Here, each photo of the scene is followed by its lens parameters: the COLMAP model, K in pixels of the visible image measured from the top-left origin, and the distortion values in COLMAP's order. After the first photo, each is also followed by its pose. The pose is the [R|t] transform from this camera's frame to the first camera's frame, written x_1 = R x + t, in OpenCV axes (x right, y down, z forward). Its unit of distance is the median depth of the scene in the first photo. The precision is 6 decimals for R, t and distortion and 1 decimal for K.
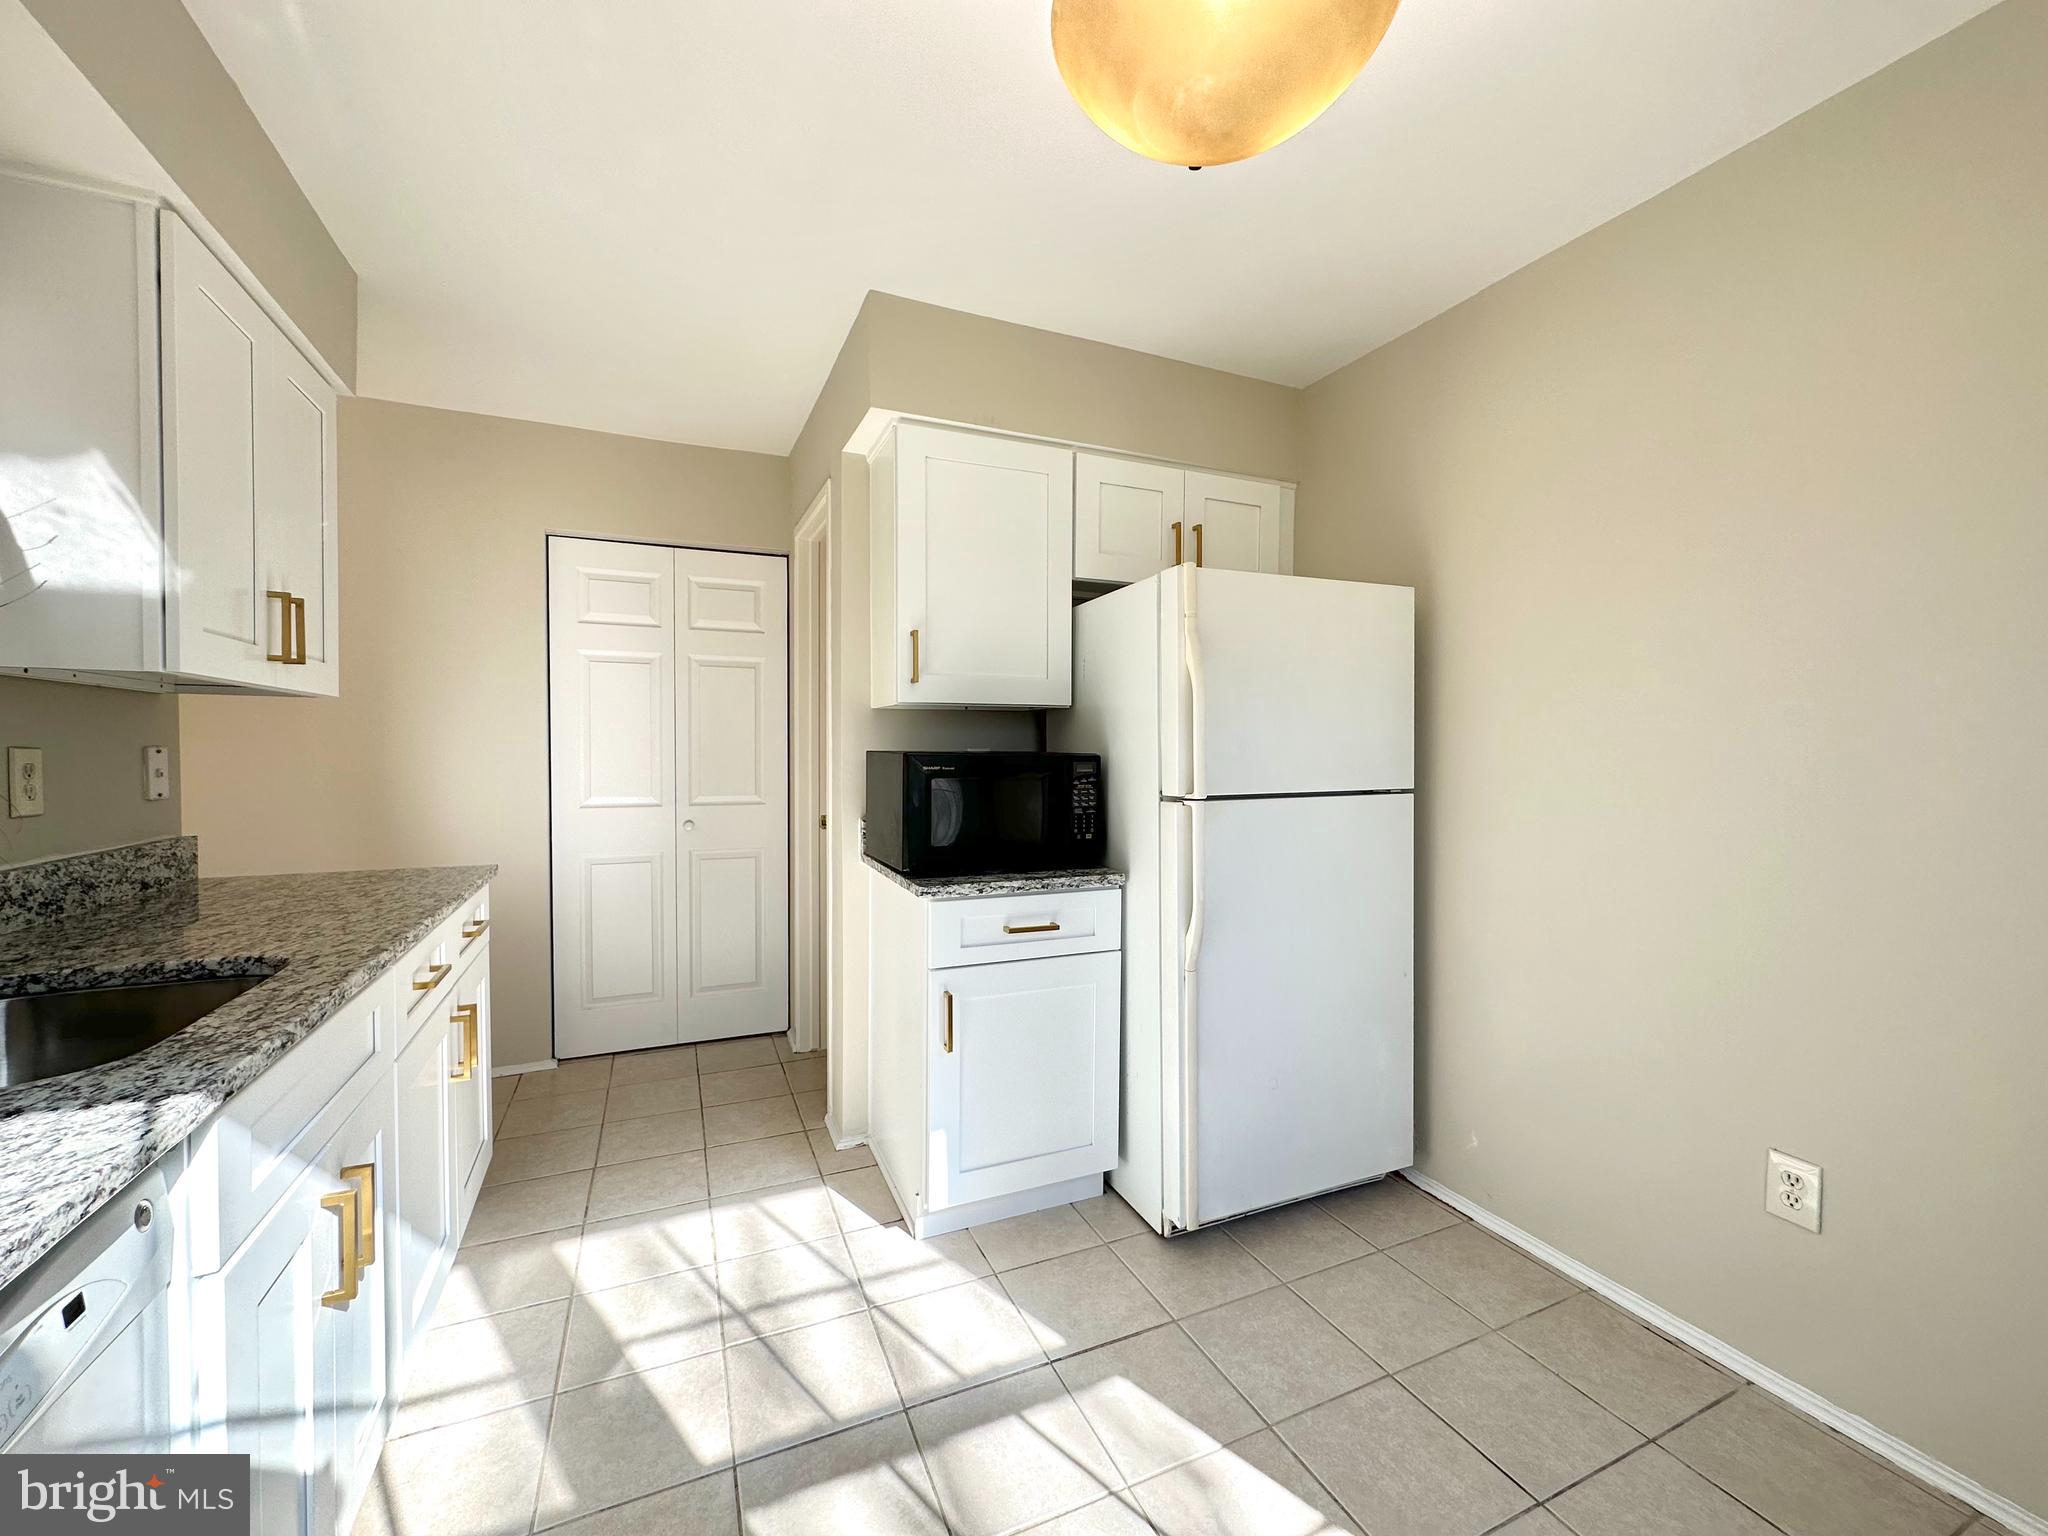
lens RADIAL K [[815.6, 0, 1024.0], [0, 815.6, 768.0], [0, 0, 1]] dist [-0.002383, 0.000620]
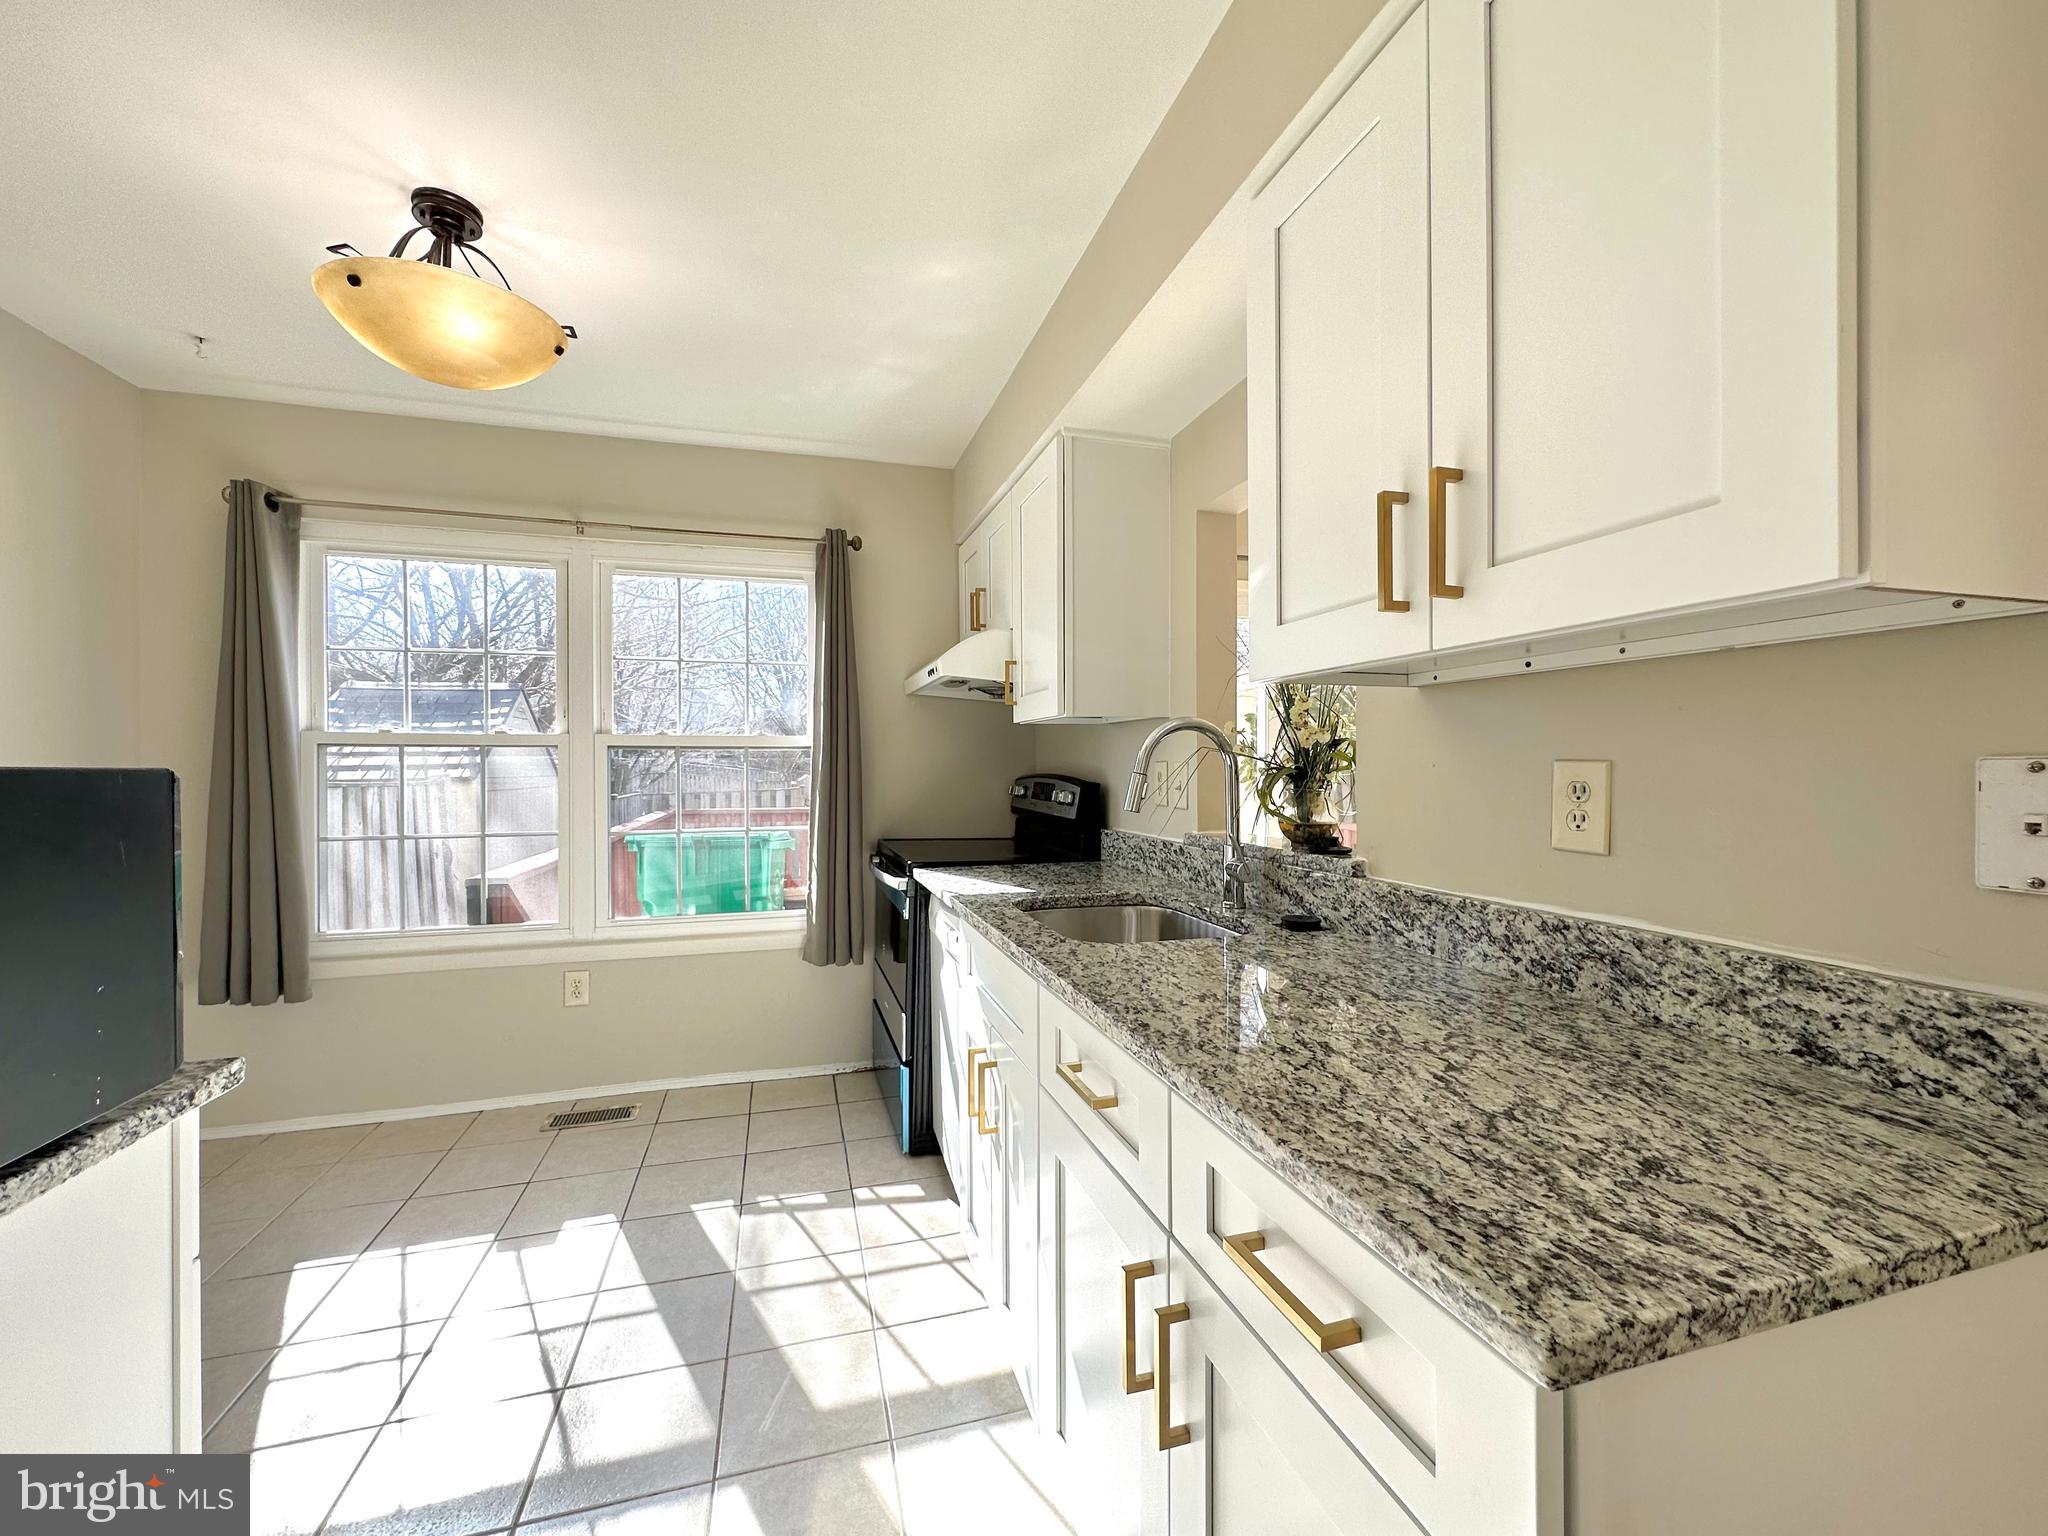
lens RADIAL K [[815.6, 0, 1024.0], [0, 815.6, 768.0], [0, 0, 1]] dist [-0.002383, 0.000620]
pose [[-0.990986, -0.000418, 0.133961, -0.696876], [0.003527, 0.999567, 0.029208, -0.035131], [-0.133916, 0.029417, -0.990556, 1.539429]]
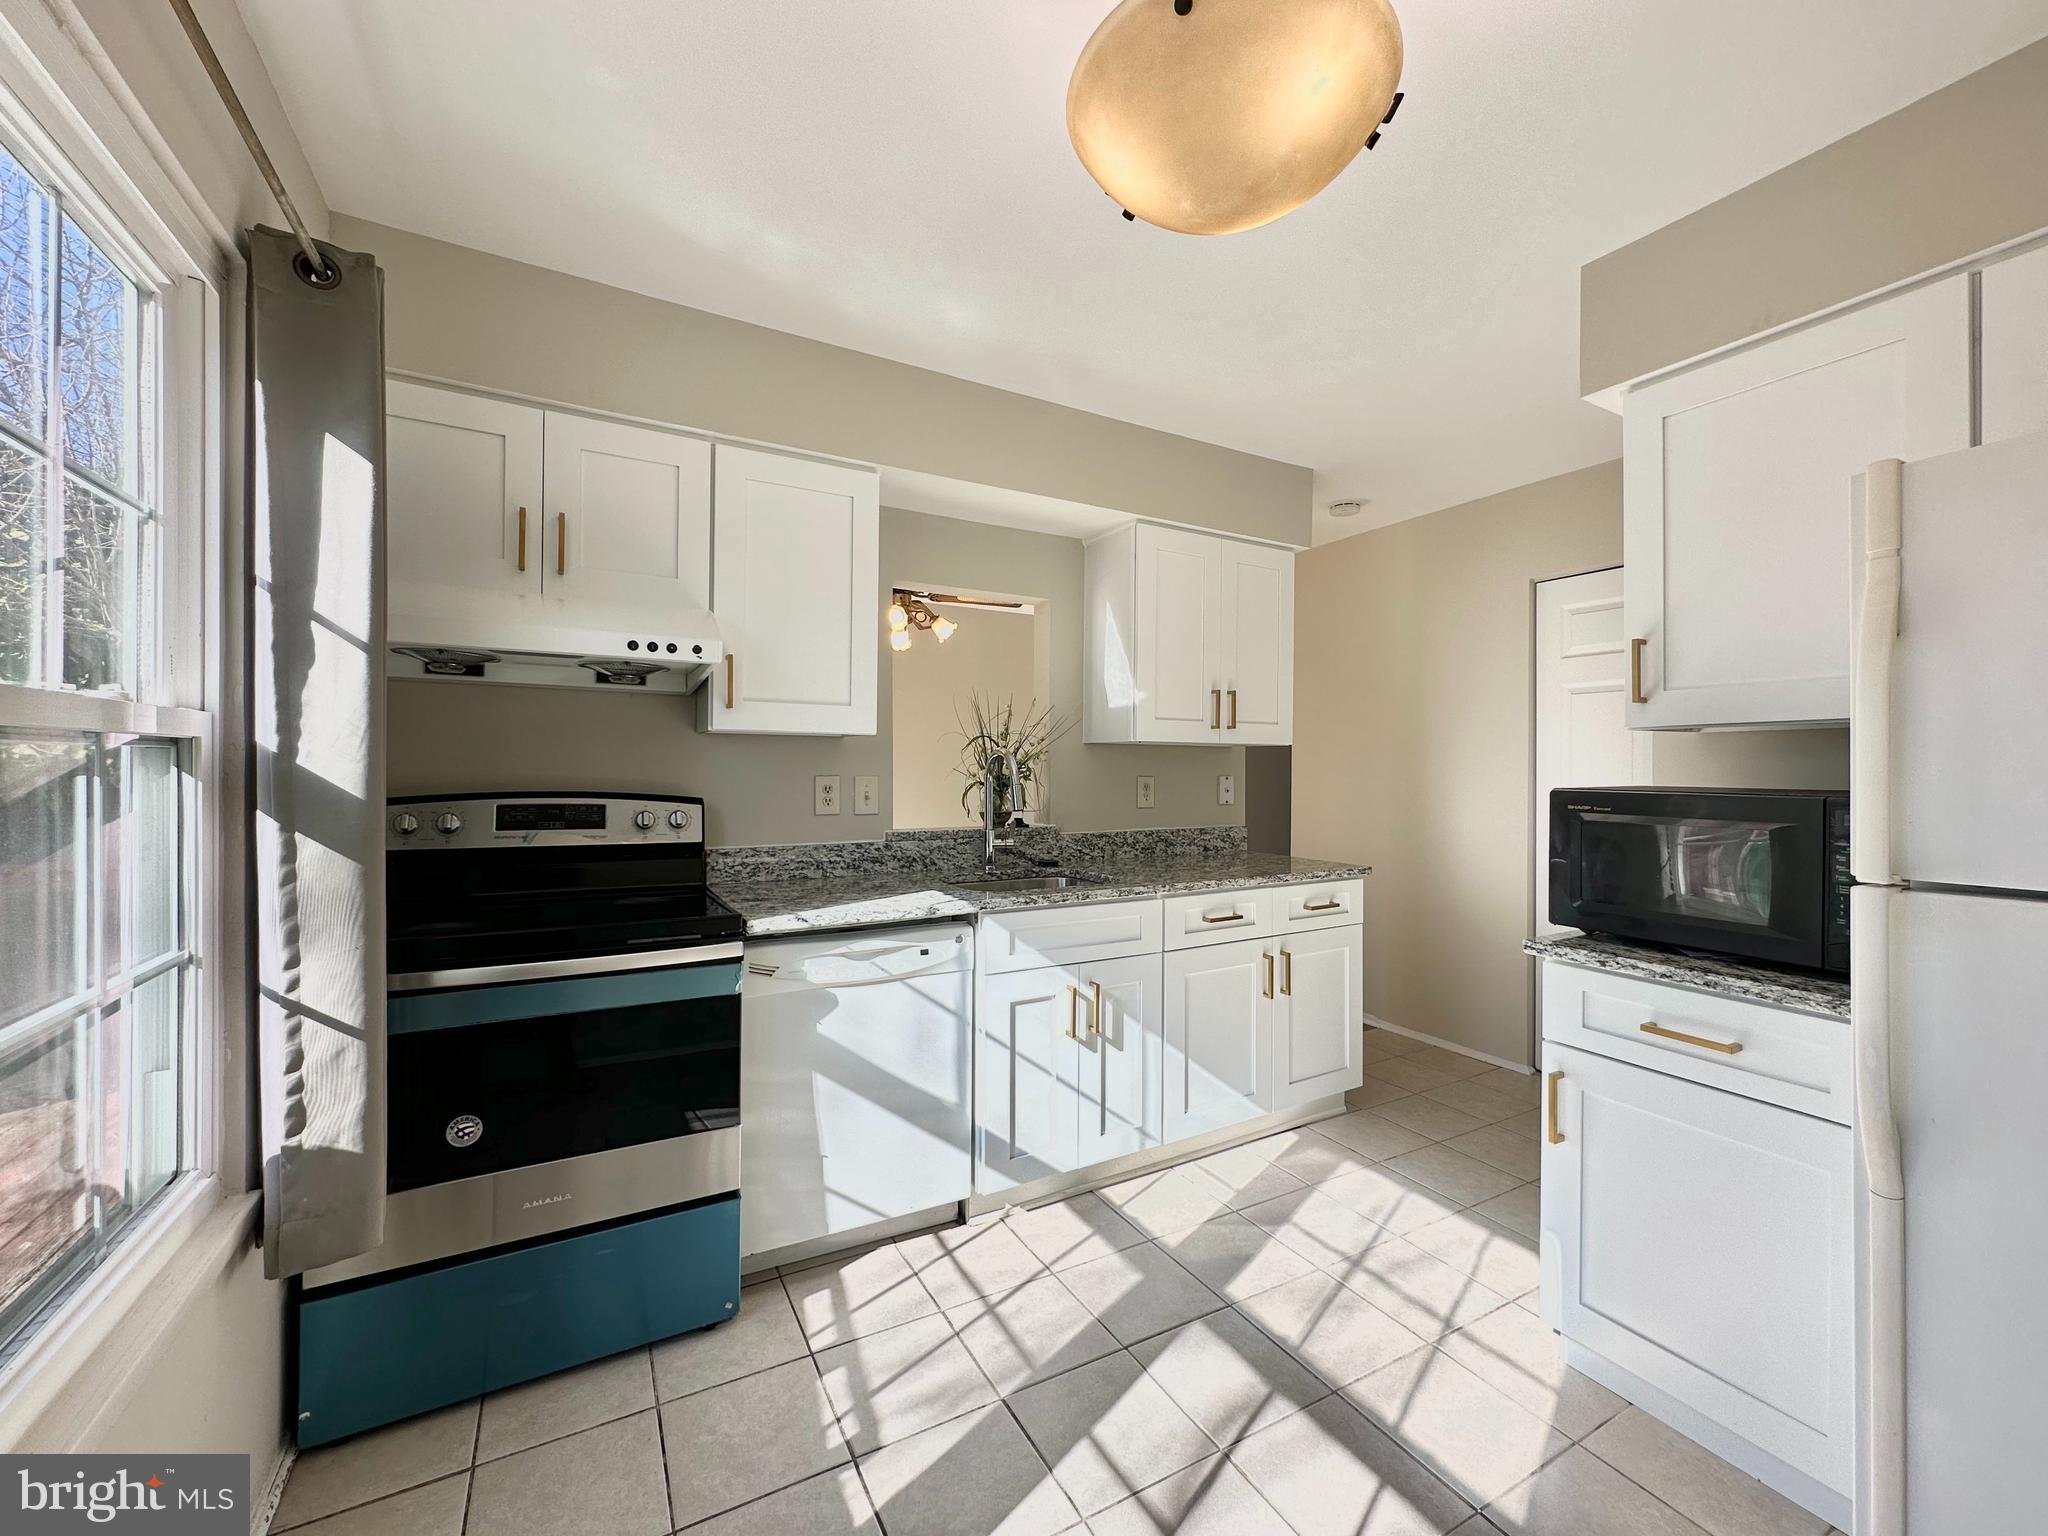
lens RADIAL K [[815.6, 0, 1024.0], [0, 815.6, 768.0], [0, 0, 1]] dist [-0.002383, 0.000620]
pose [[0.084545, -0.002355, -0.996417, 0.792738], [-0.029330, 0.999558, -0.004851, -0.023076], [0.995988, 0.029635, 0.084438, 0.413832]]
